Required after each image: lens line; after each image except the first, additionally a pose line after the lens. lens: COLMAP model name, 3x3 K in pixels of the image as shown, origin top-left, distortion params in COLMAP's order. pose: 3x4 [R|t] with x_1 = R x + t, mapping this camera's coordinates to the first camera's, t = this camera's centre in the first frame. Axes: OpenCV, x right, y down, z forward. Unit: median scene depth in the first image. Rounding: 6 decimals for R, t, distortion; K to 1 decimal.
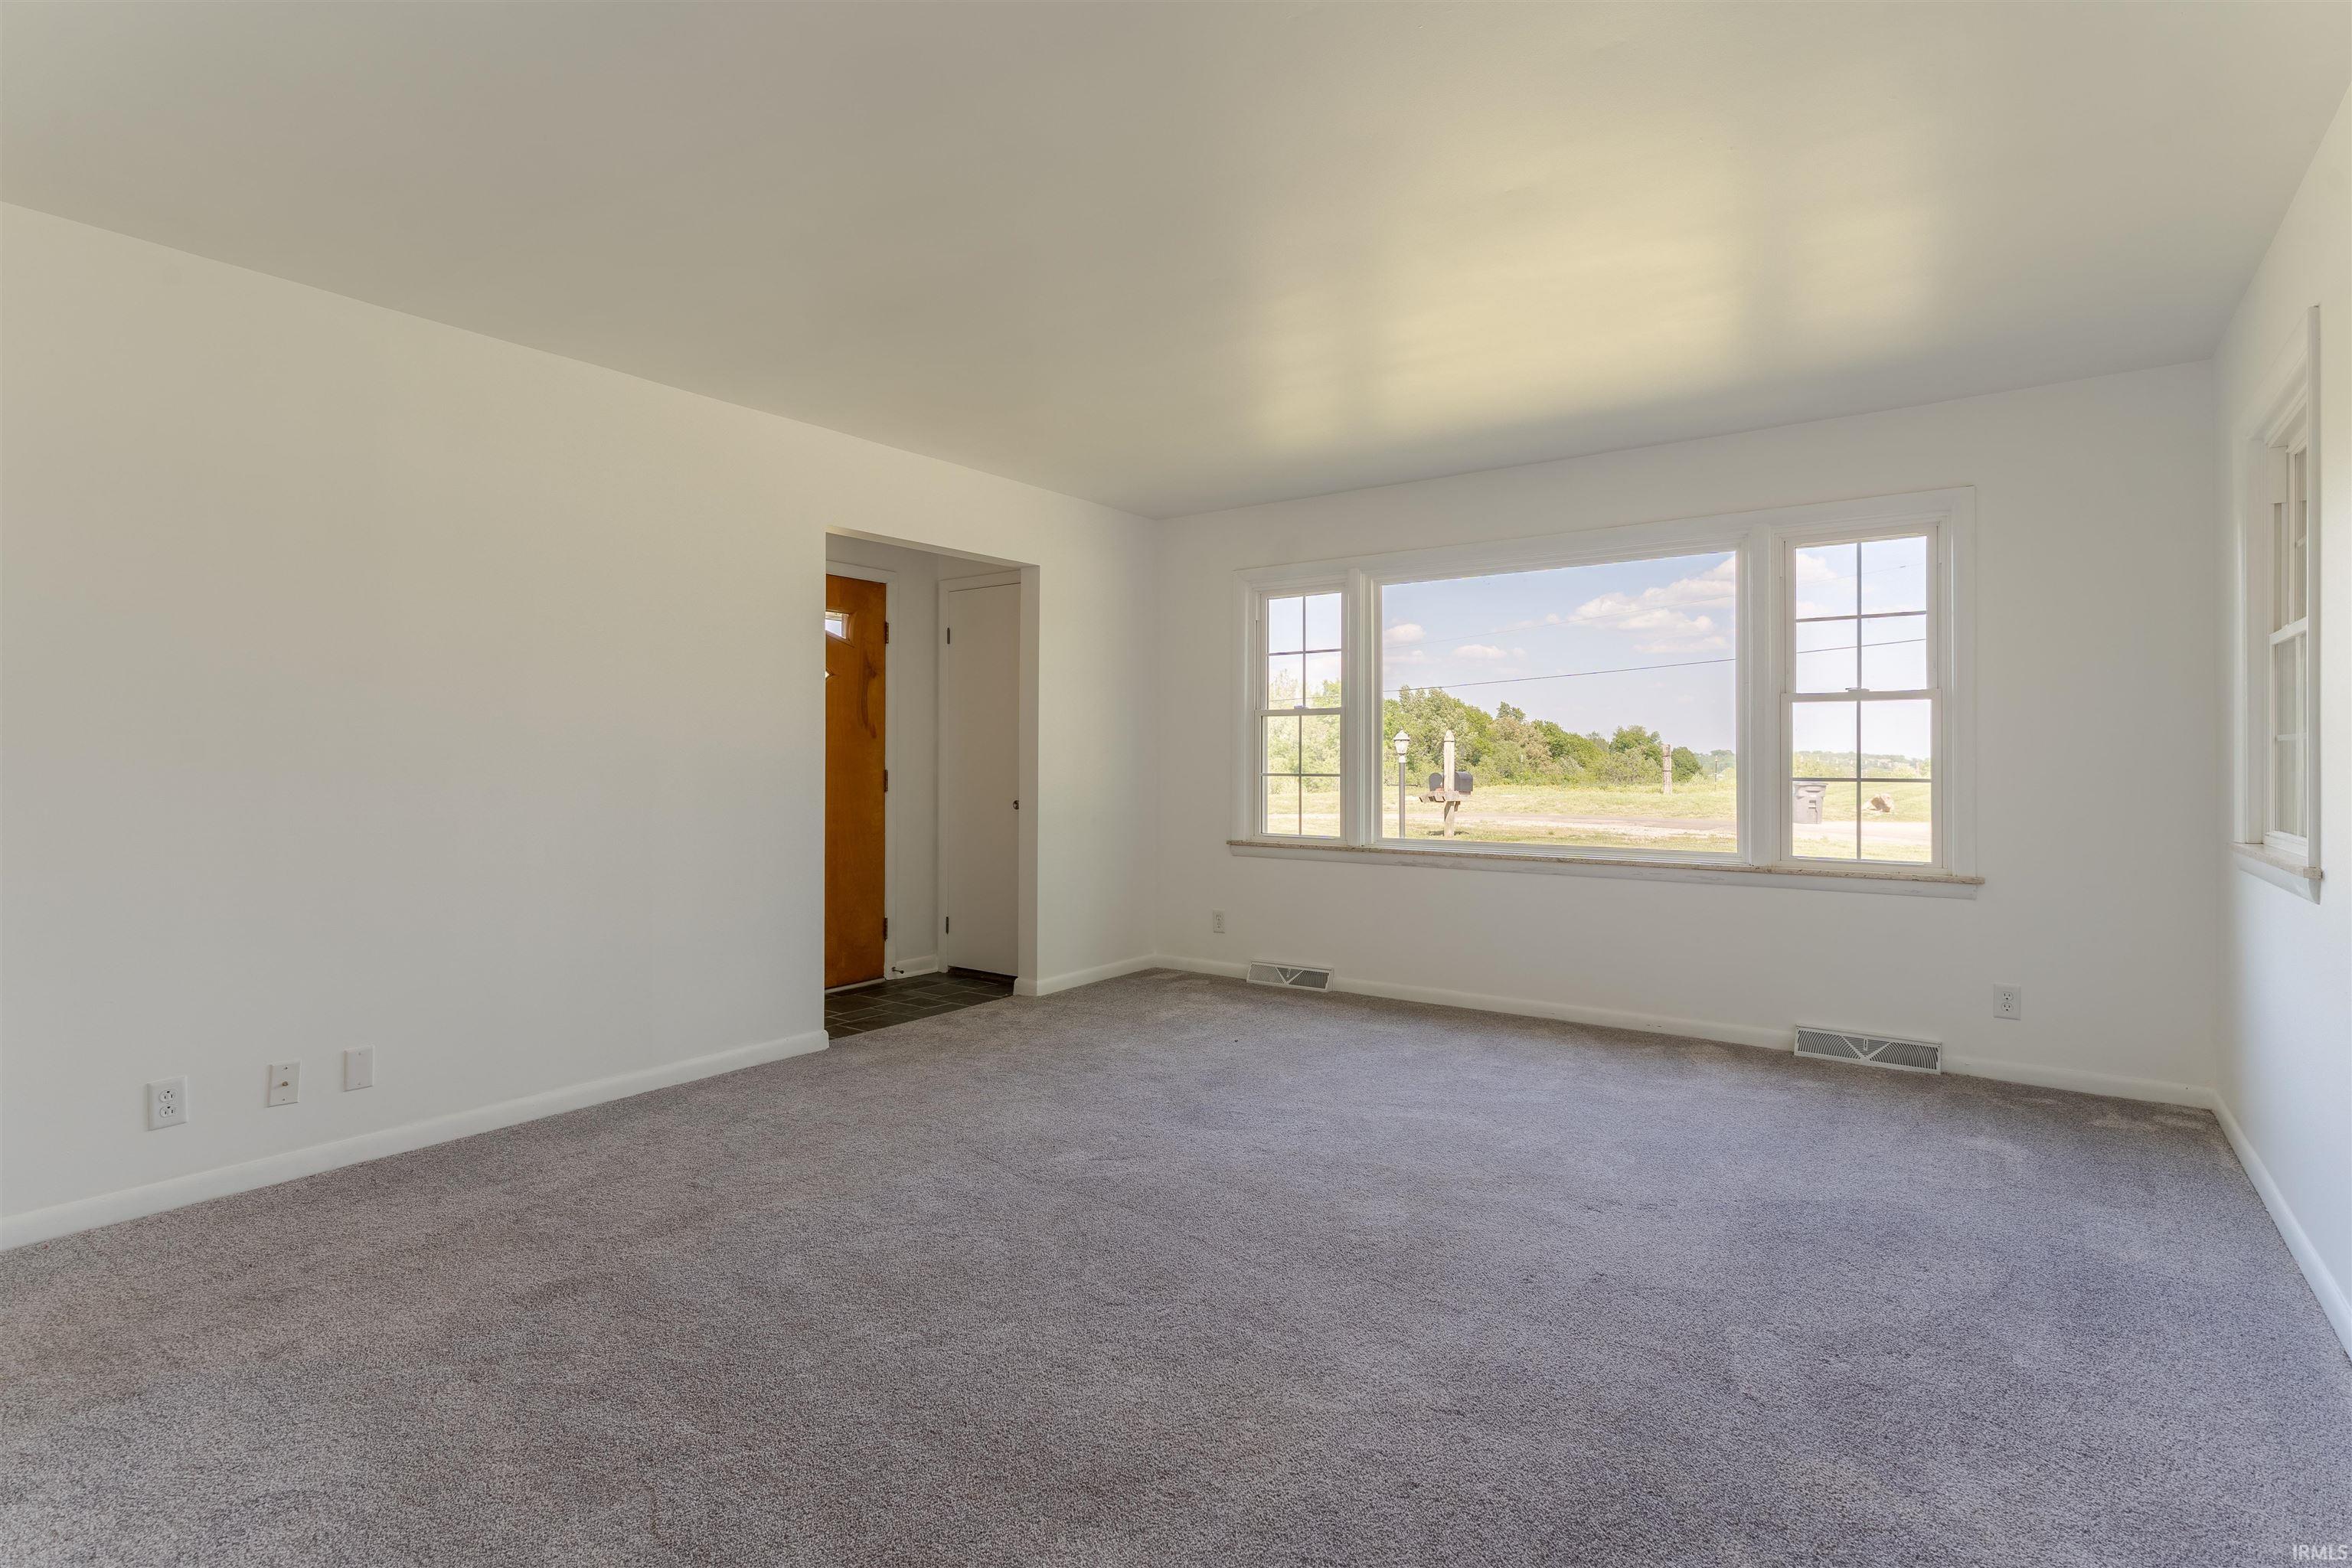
lens RADIAL K [[1170.1, 0, 1162.8], [0, 1170.1, 744.7], [0, 0, 1]] dist [-0.000591, -0.000178]
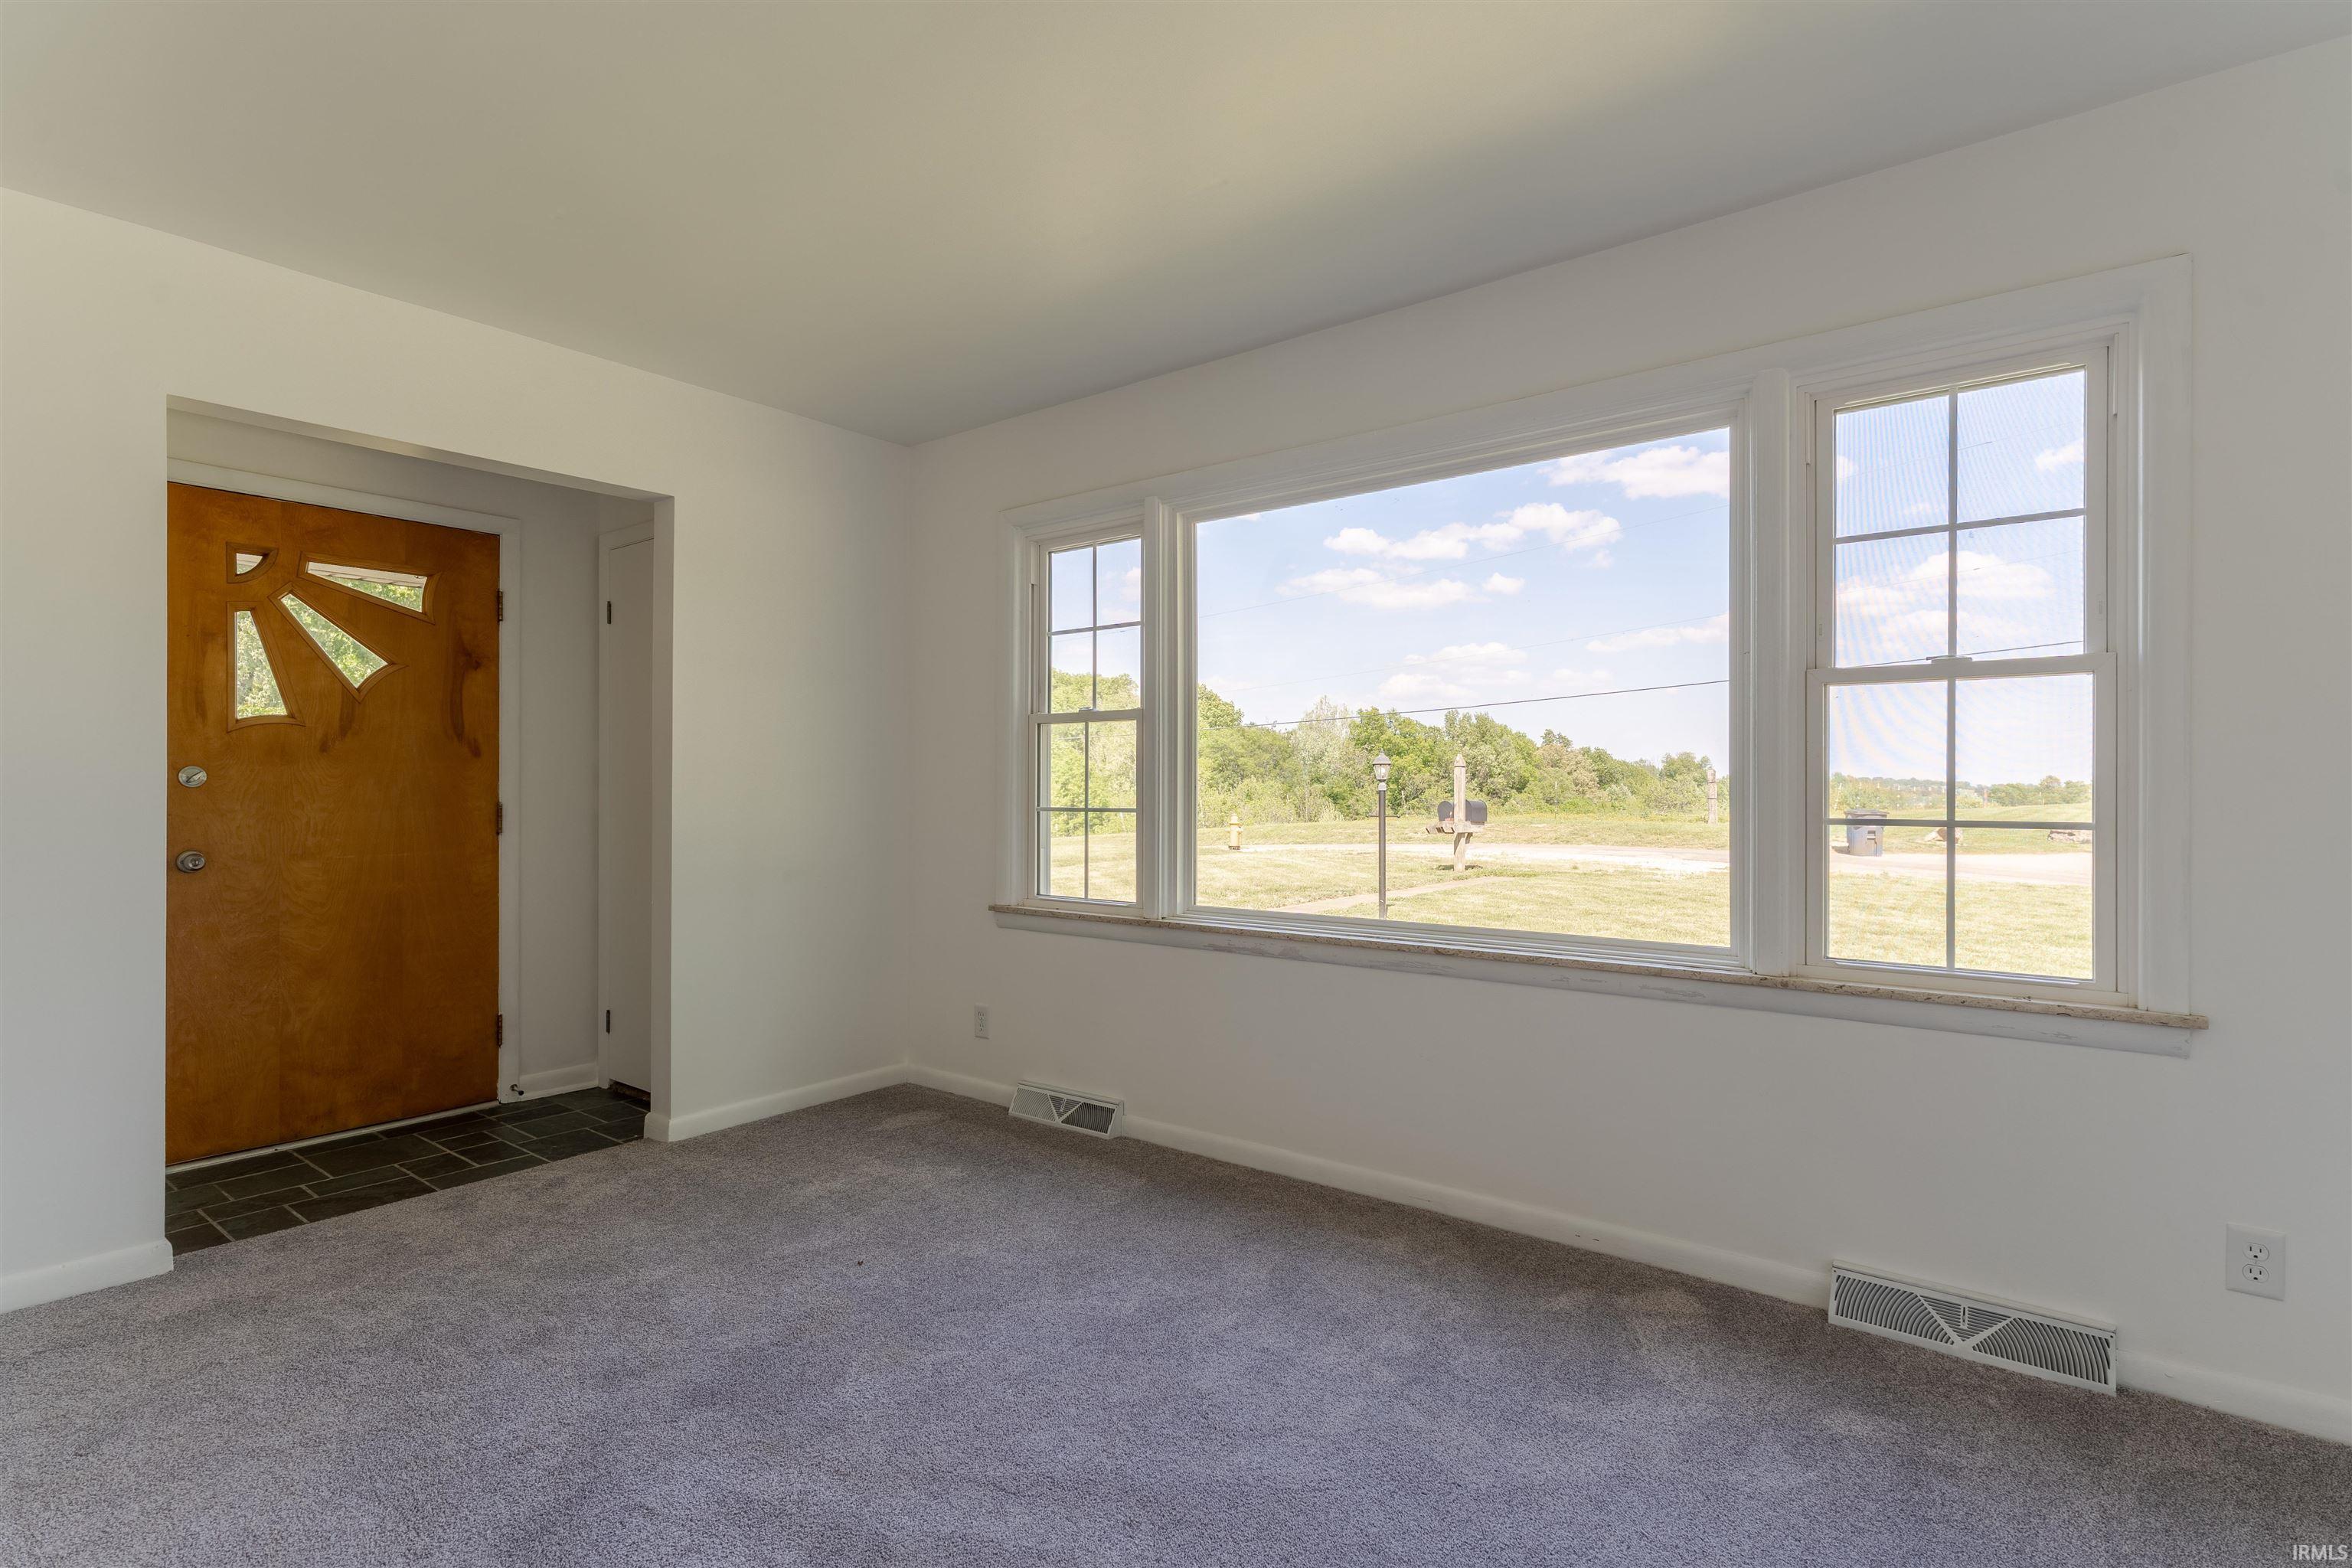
lens RADIAL K [[1133.5, 0, 1168.2], [0, 1133.5, 782.4], [0, 0, 1]] dist [0.002725, 0.000051]
pose [[0.998807, -0.000957, -0.048832, 0.201221], [0.001377, 0.999962, 0.008563, 0.004445], [0.048822, -0.008620, 0.998770, 0.356652]]
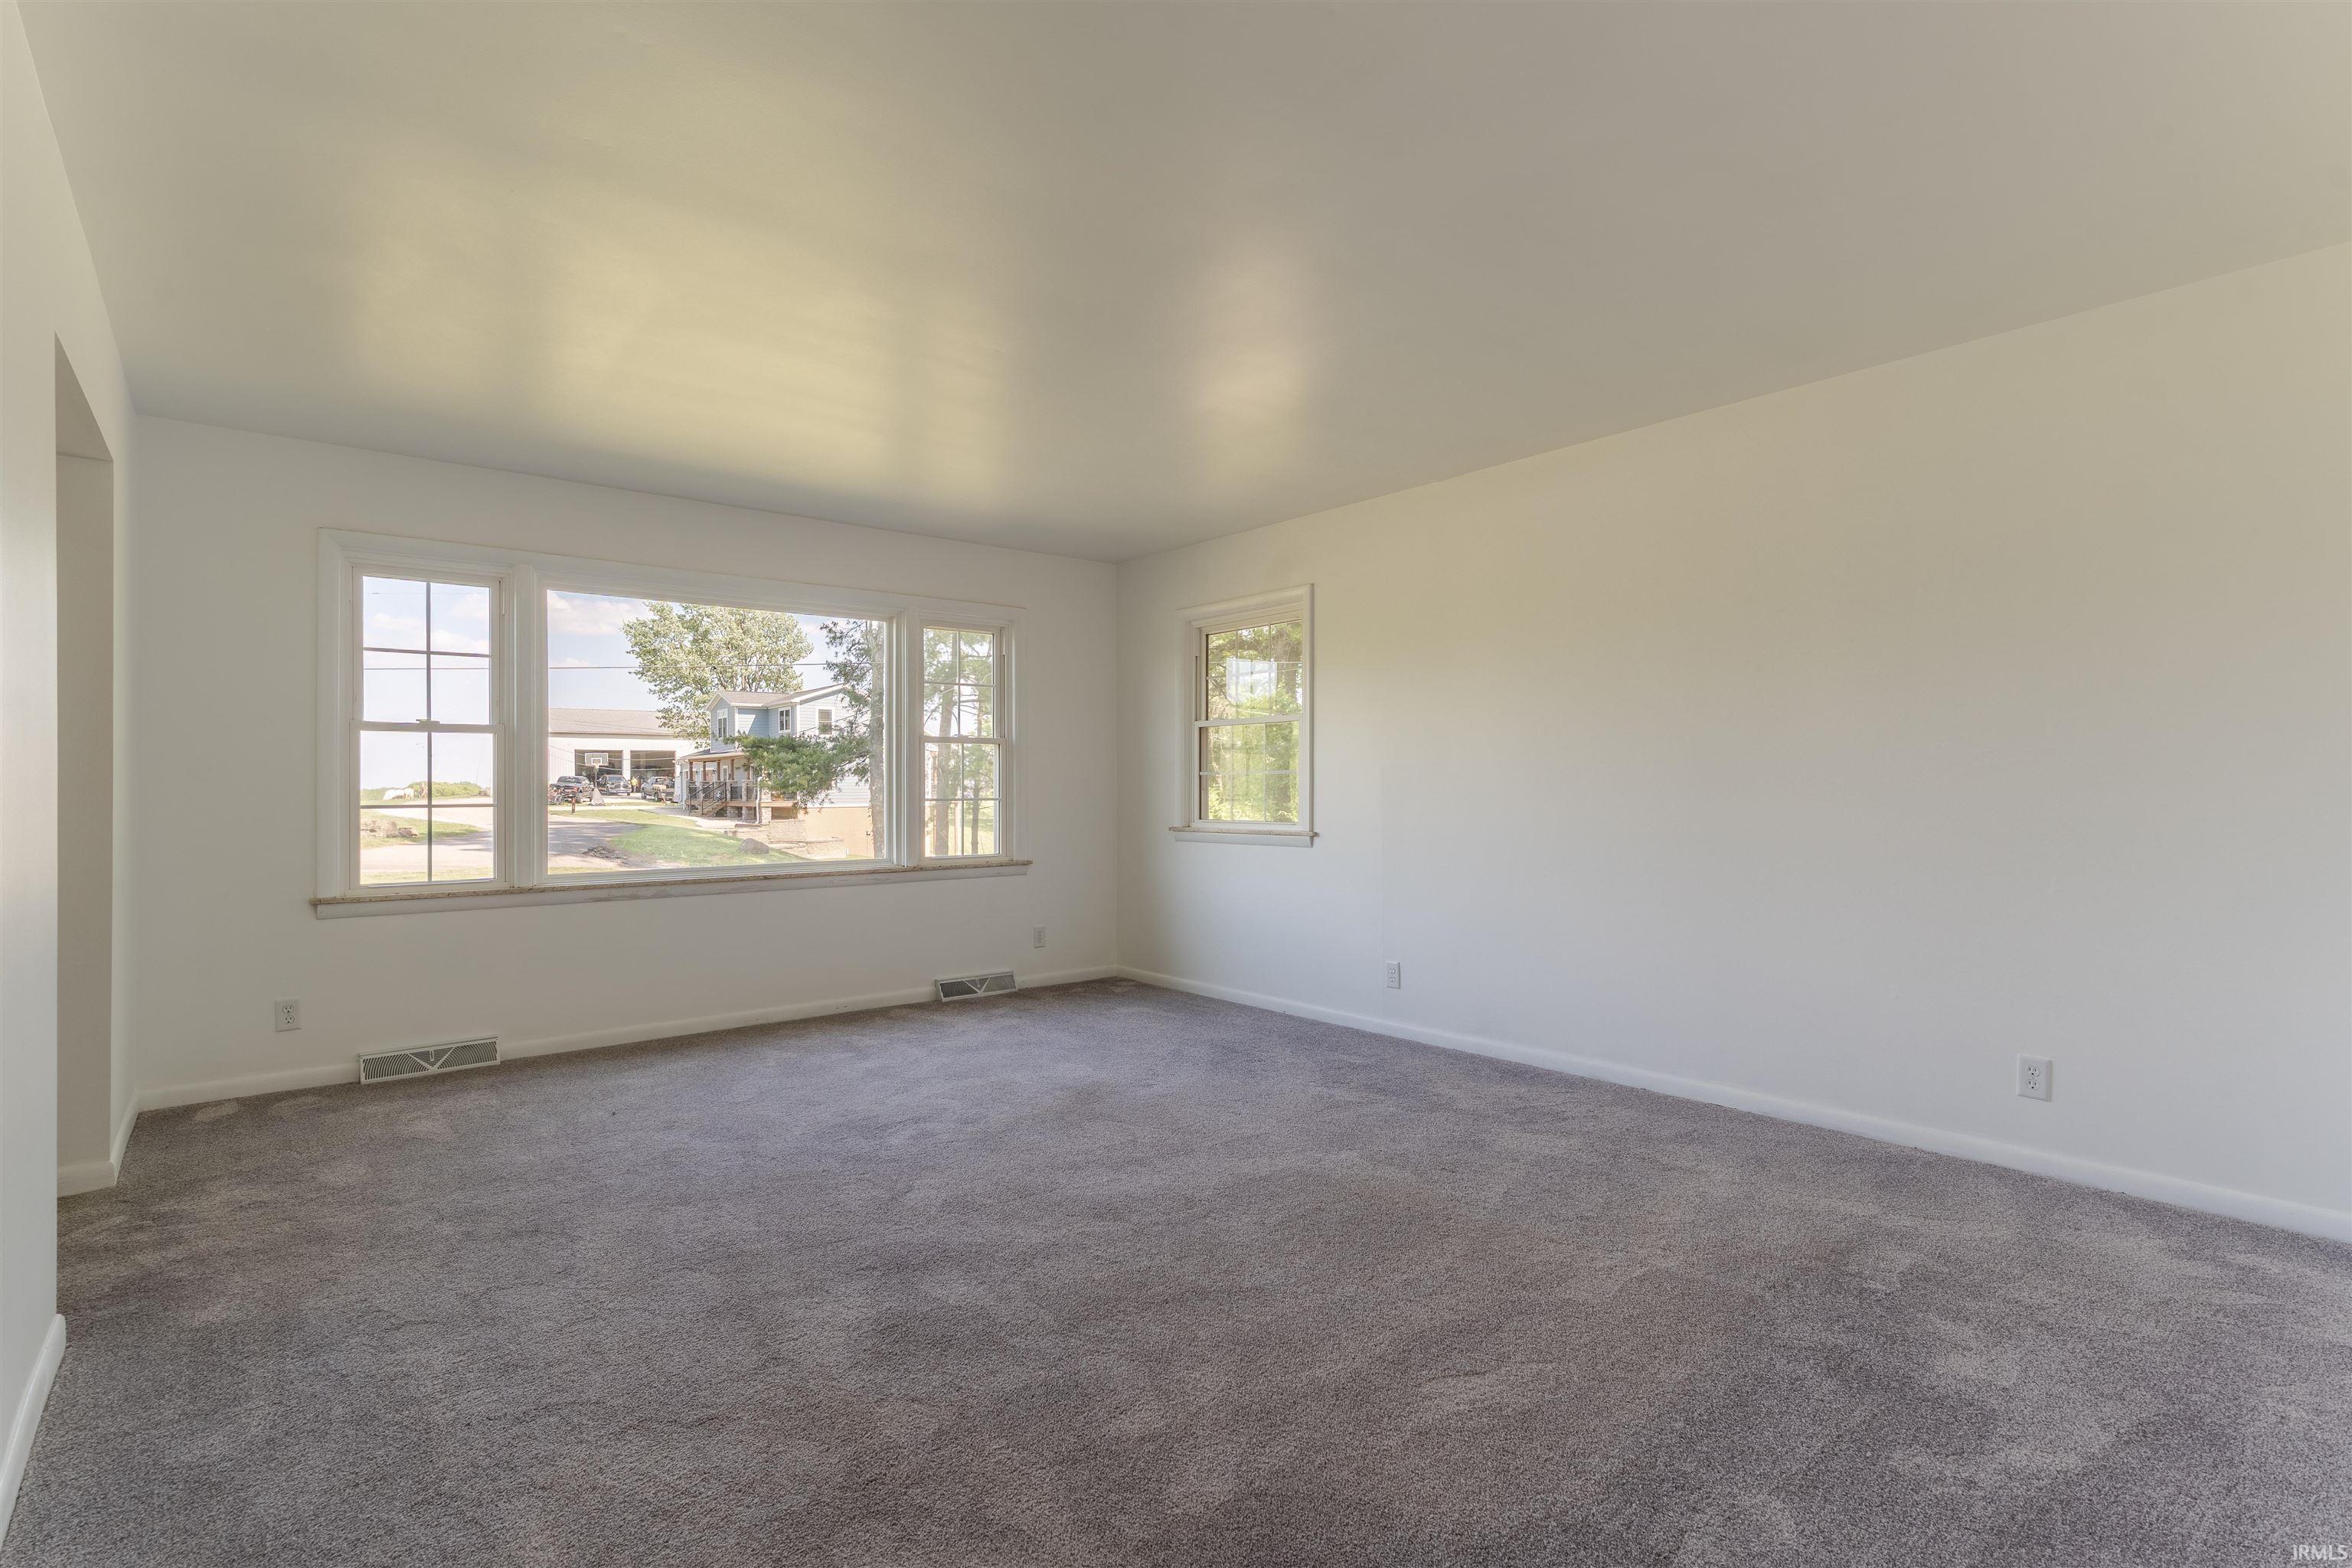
lens RADIAL K [[1036.1, 0, 1176.0], [0, 1036.1, 784.0], [0, 0, 1]] dist [0.000238, -0.000017]
pose [[0.259949, 0.000041, 0.965622, -0.442295], [-0.008920, 0.999957, 0.002359, 0.004596], [-0.965581, -0.009226, 0.259938, 0.333277]]
